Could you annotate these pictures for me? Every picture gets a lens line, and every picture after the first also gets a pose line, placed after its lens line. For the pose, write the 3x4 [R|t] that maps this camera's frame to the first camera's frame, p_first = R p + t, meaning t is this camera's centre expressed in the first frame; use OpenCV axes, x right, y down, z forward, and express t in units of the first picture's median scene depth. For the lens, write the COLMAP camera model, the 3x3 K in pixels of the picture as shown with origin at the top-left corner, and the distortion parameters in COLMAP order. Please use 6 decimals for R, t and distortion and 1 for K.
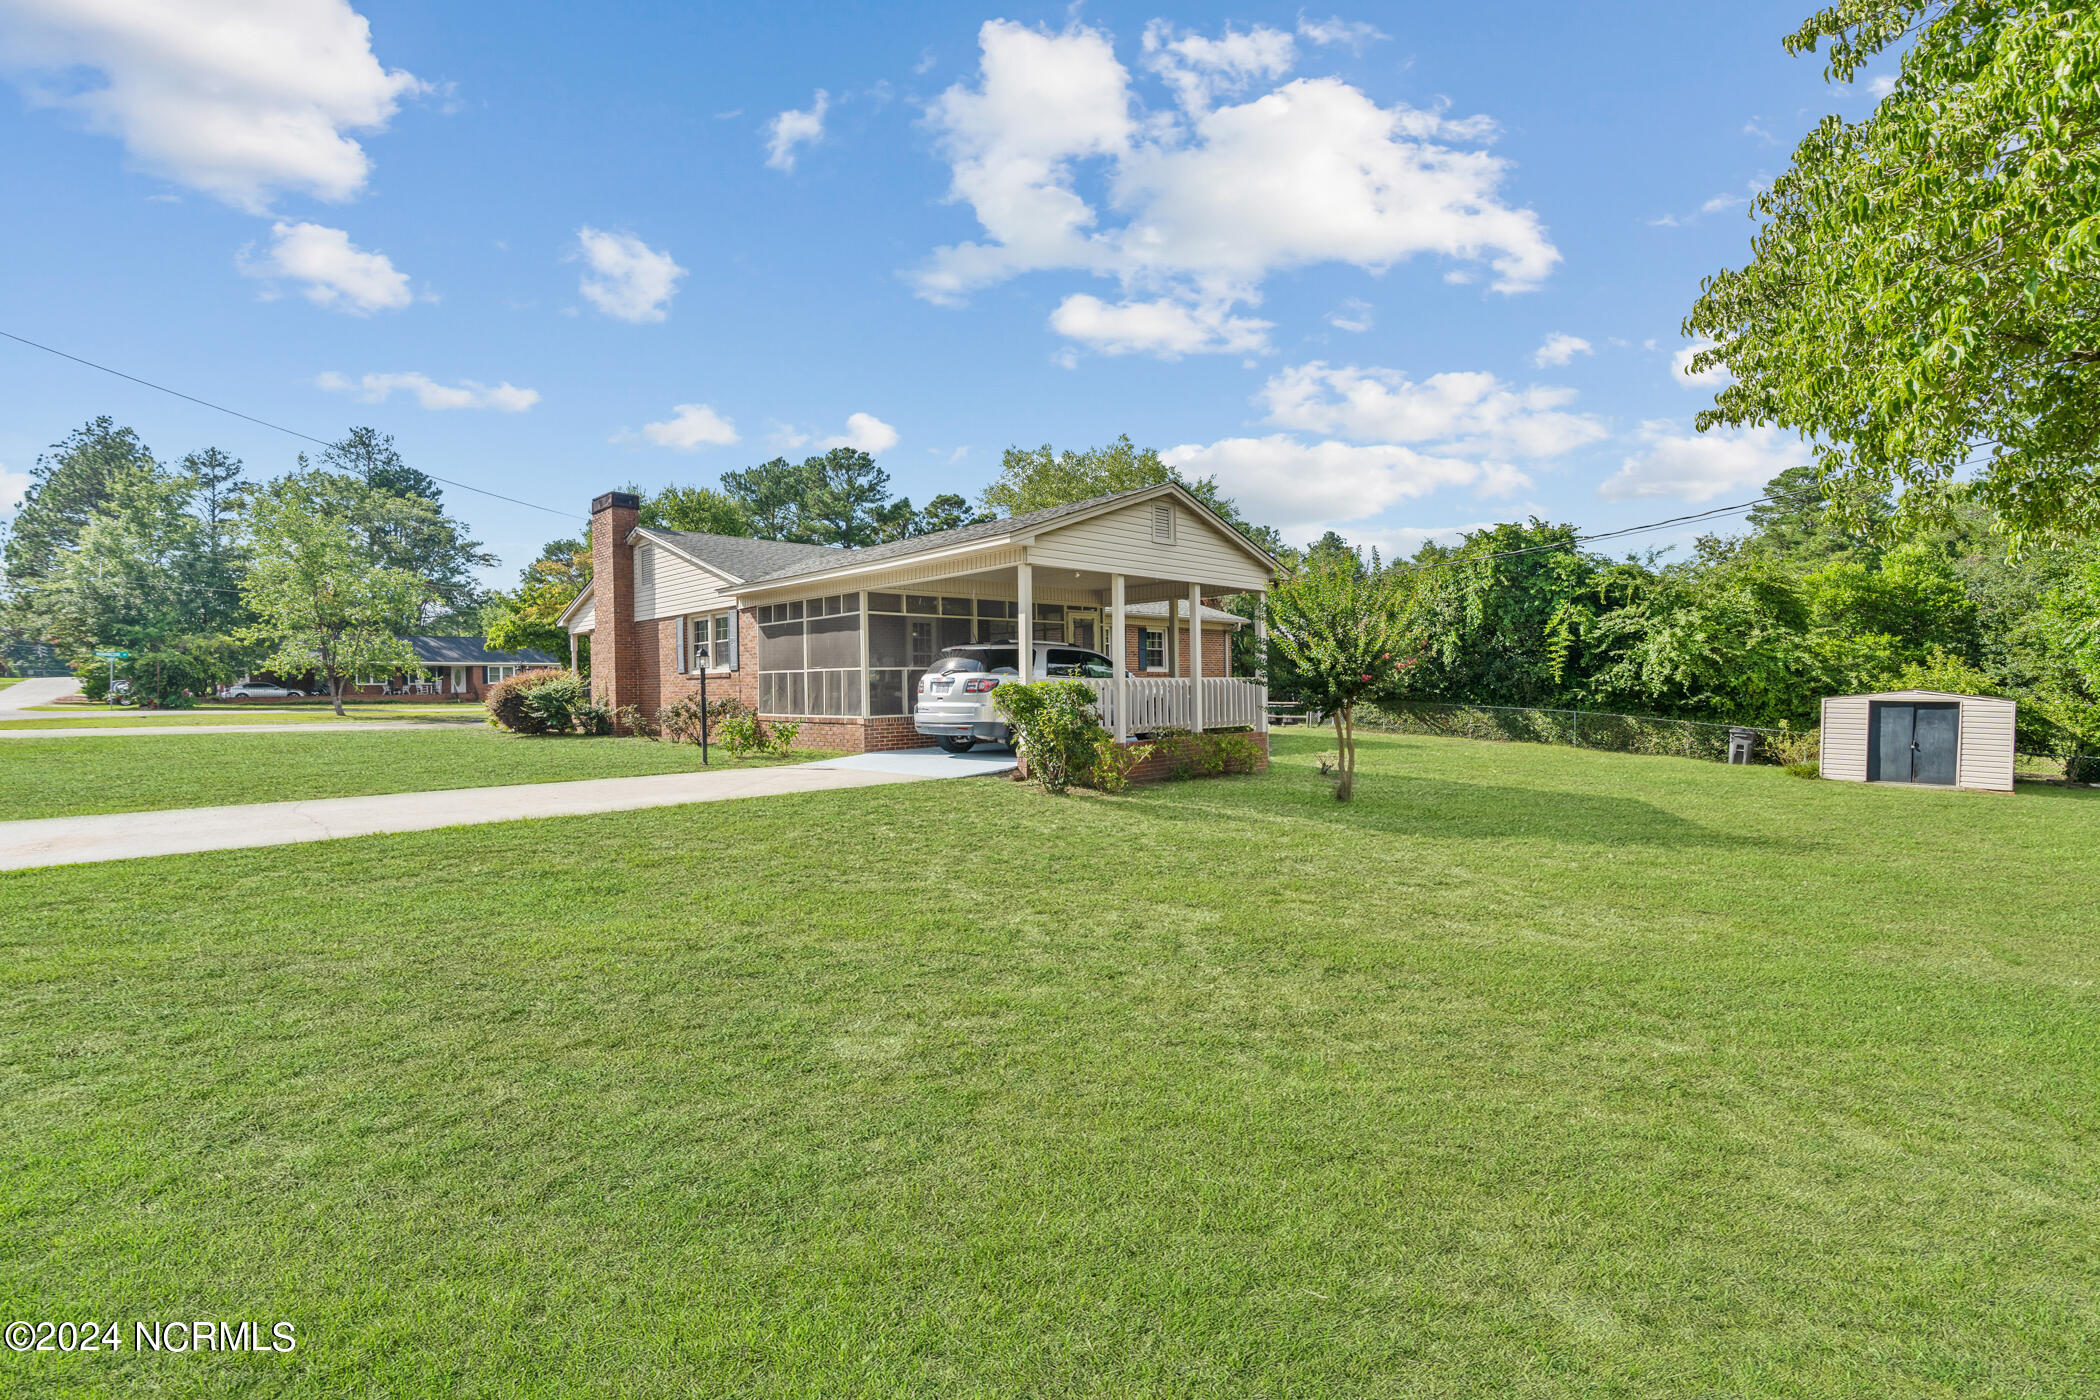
lens RADIAL K [[973.3, 0, 1050.2], [0, 973.3, 701.4], [0, 0, 1]] dist [-0.001295, -0.000038]
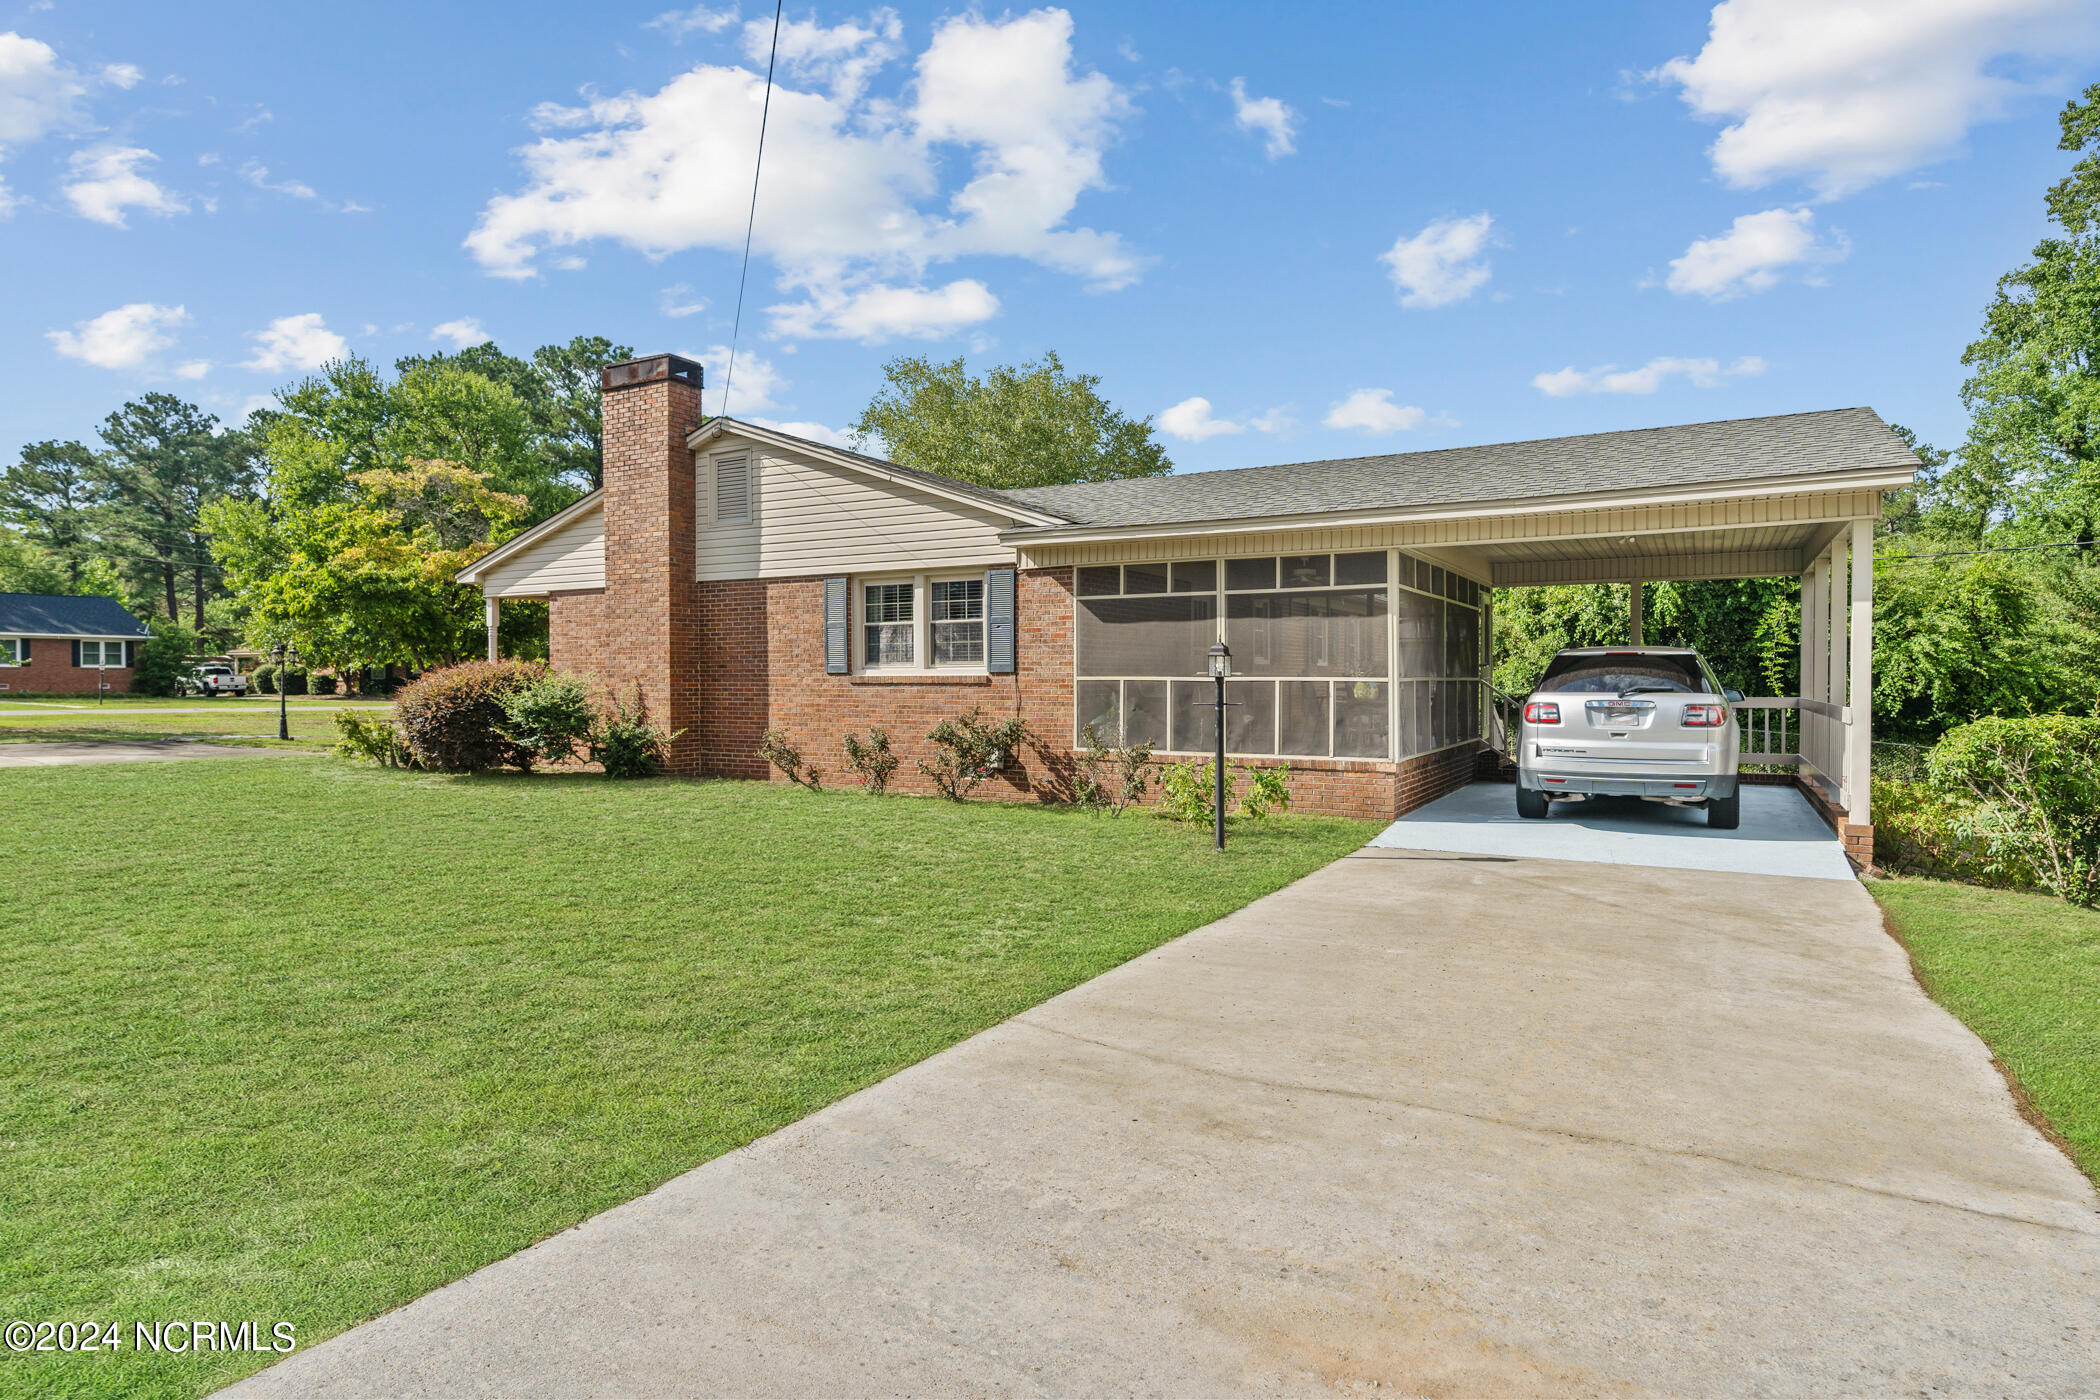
lens RADIAL K [[1204.7, 0, 1049.5], [0, 1204.7, 699.9], [0, 0, 1]] dist [-0.004094, 0.000178]
pose [[0.959627, 0.009669, 0.281111, -0.490092], [-0.010390, 0.999945, 0.001074, -0.016206], [-0.281085, -0.003951, 0.959675, 0.284214]]
